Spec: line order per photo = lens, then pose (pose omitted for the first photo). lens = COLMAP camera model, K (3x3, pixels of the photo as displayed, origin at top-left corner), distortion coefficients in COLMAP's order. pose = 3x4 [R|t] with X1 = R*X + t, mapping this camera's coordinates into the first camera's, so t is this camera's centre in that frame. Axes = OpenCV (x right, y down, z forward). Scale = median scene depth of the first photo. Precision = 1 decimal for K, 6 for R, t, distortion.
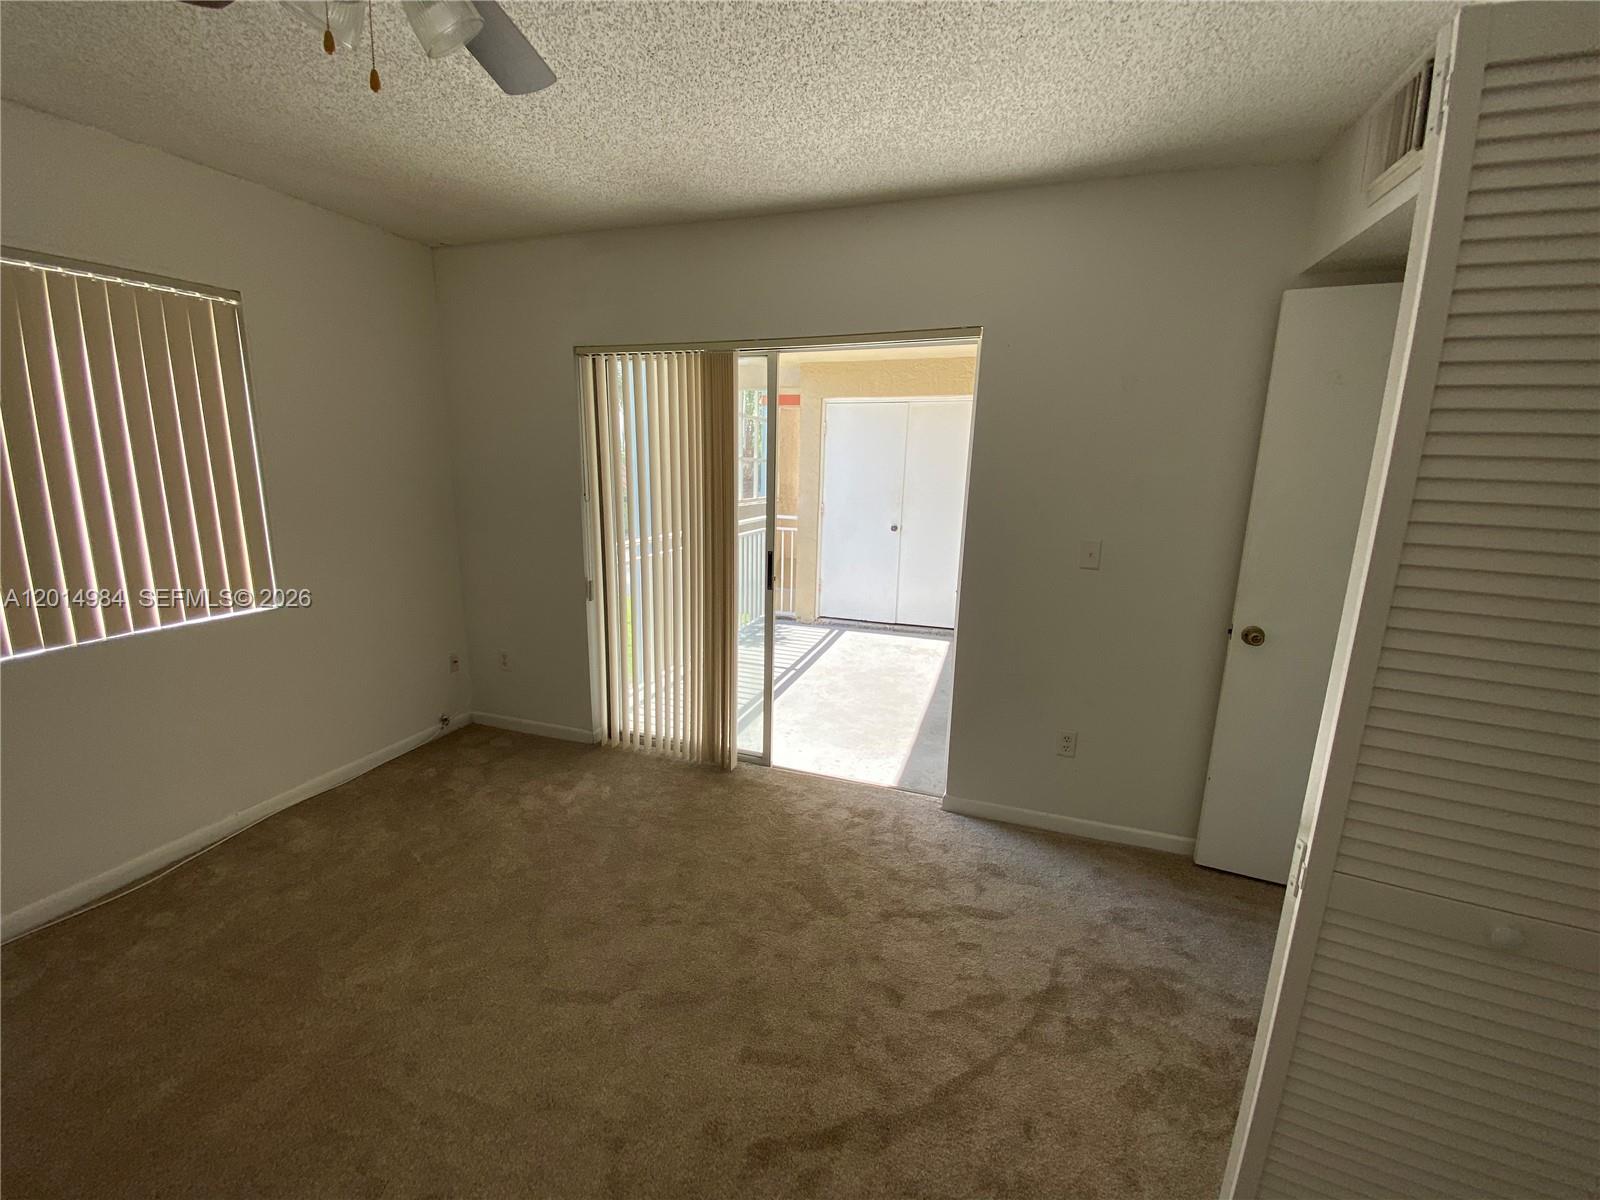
lens RADIAL K [[645.6, 0, 803.6], [0, 645.6, 609.8], [0, 0, 1]] dist [0.007605, -0.014928]
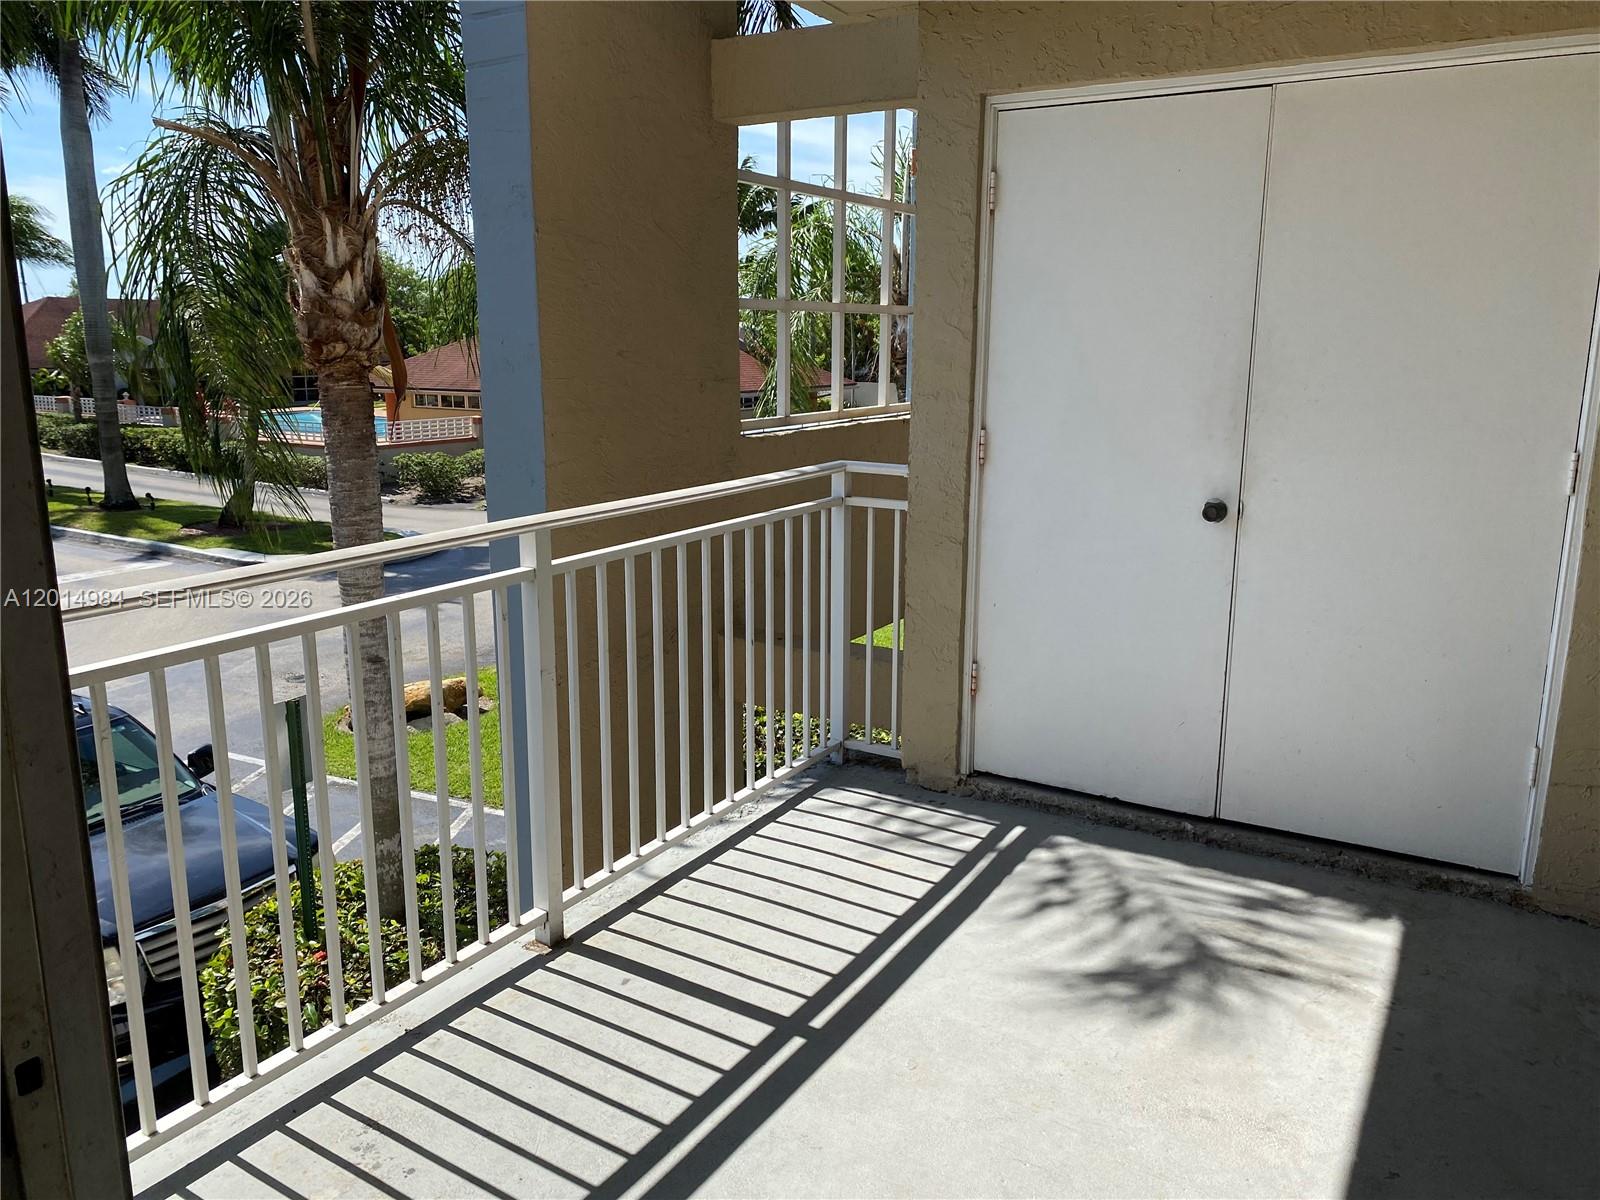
lens RADIAL K [[1219.1, 0, 808.7], [0, 1219.1, 603.9], [0, 0, 1]] dist [0.032566, -0.029326]
pose [[0.973577, 0.024385, -0.227055, 0.085943], [-0.024740, 0.999693, 0.001279, -0.077728], [0.227017, 0.004373, 0.973881, 0.395182]]
